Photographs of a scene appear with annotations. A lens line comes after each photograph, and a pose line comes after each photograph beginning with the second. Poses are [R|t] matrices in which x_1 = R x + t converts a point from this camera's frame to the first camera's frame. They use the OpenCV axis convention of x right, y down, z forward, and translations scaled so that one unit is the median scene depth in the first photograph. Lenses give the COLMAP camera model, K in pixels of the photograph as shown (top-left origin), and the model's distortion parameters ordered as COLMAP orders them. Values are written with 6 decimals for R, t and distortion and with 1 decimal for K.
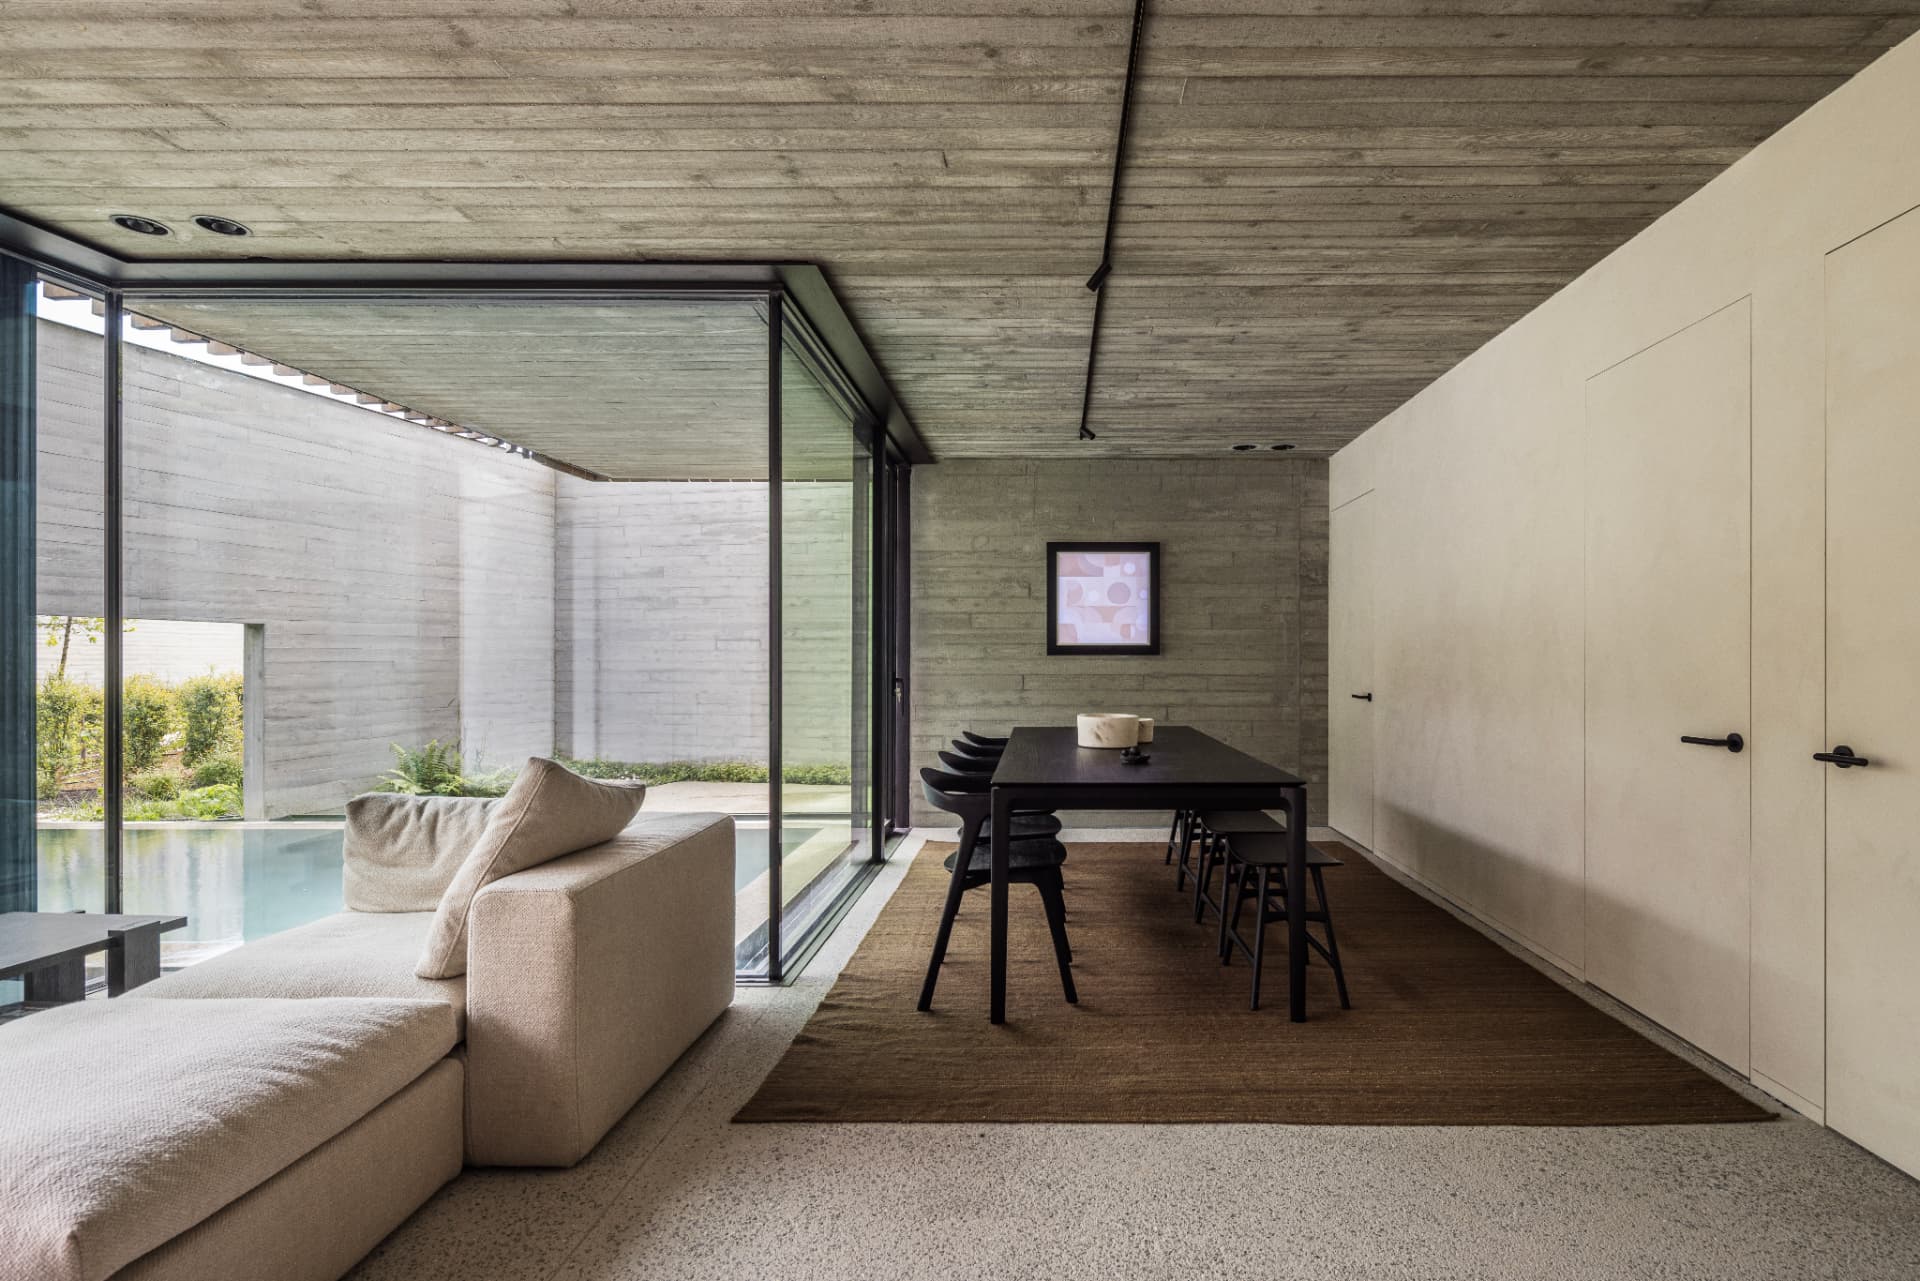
lens RADIAL K [[1908.9, 0, 961.5], [0, 1908.9, 642.5], [0, 0, 1]] dist [0.022104, 0.000000]
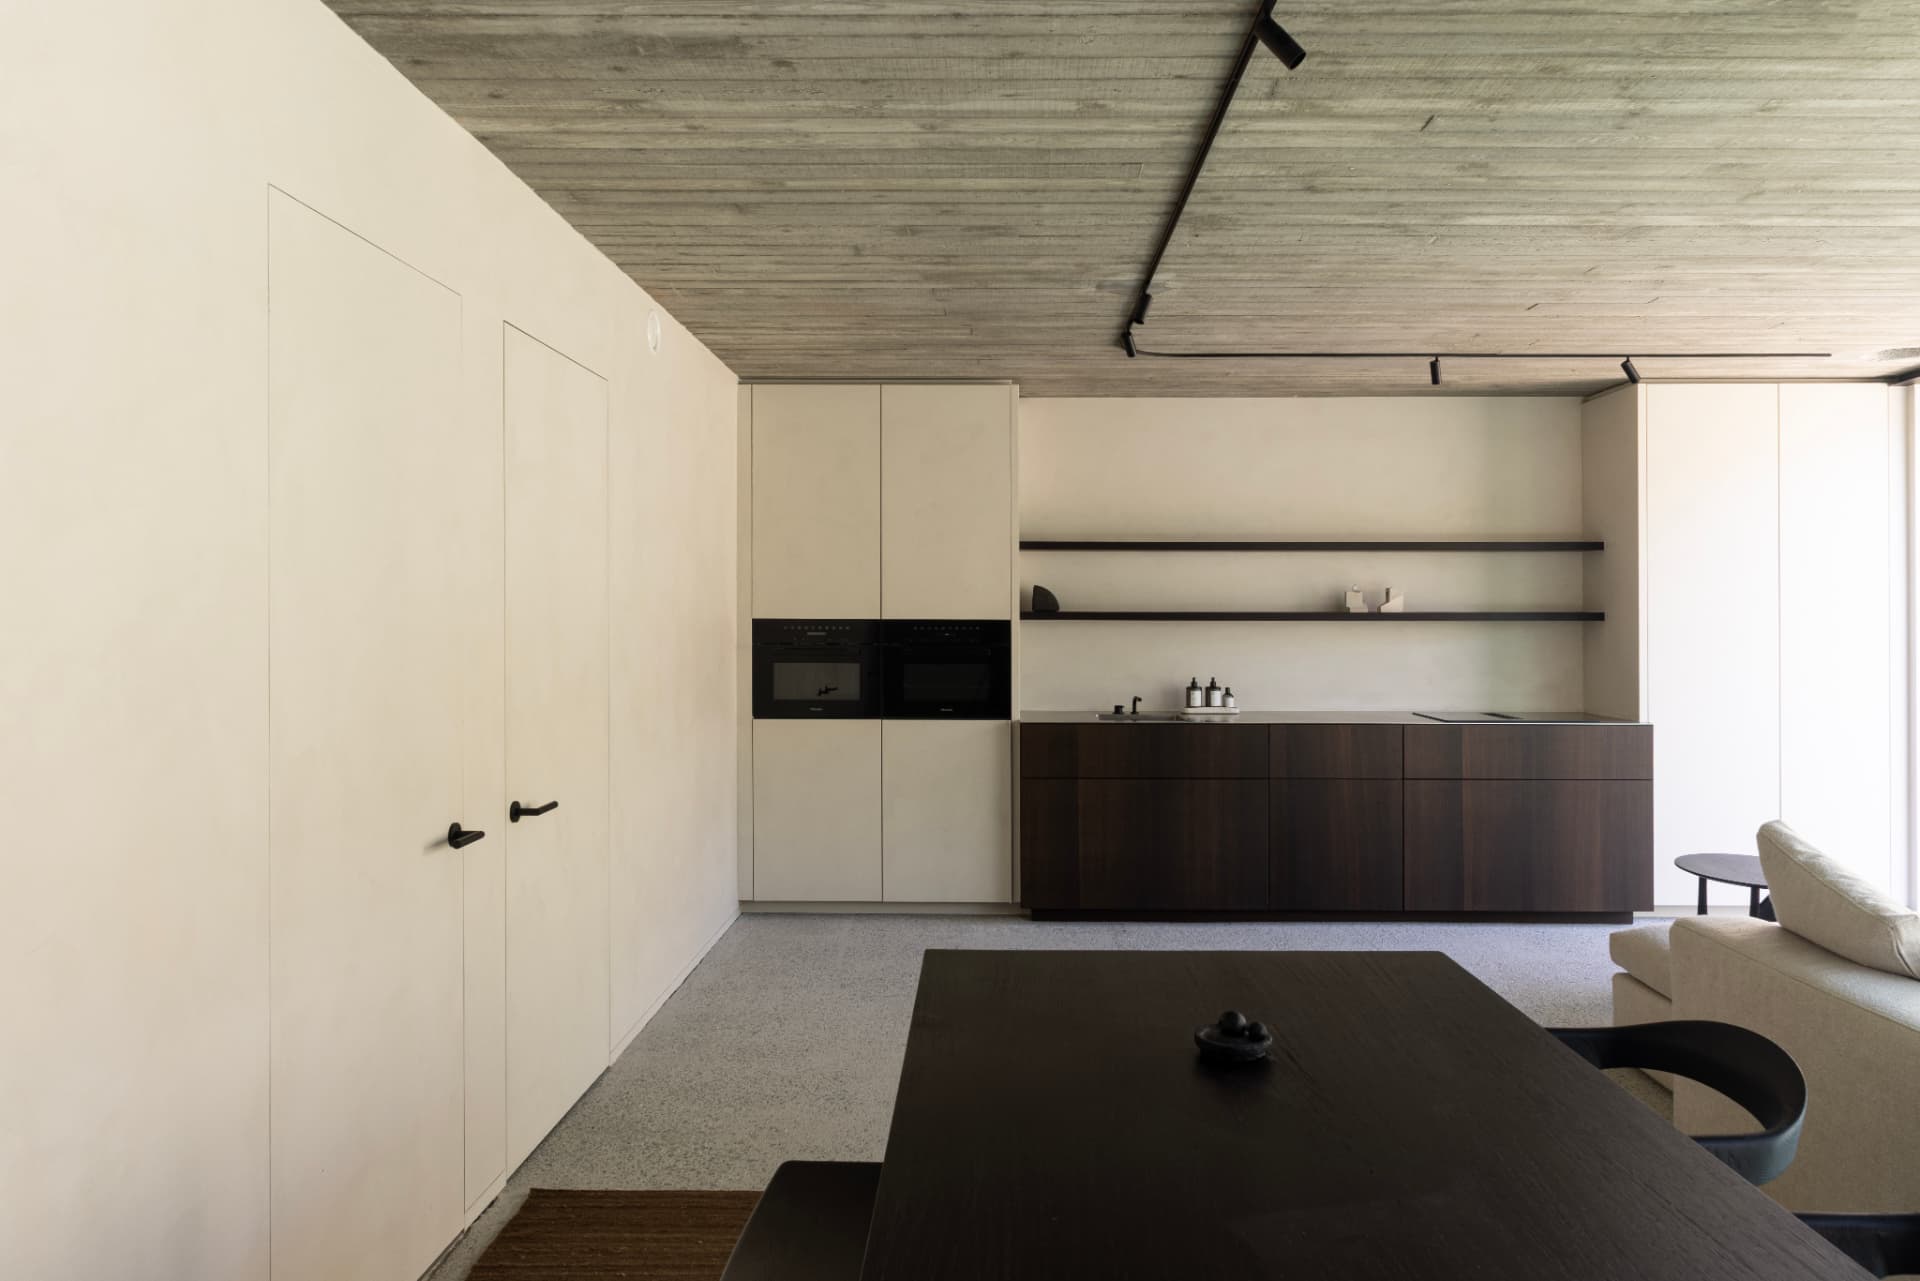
lens RADIAL K [[1908.9, 0, 960.4], [0, 1908.9, 641.4], [0, 0, 1]] dist [0.022104, 0.000000]
pose [[-0.999994, -0.003410, -0.001014, 0.194106], [-0.003399, 0.999936, -0.010815, -0.022737], [0.001050, -0.010812, -0.999941, 1.847053]]
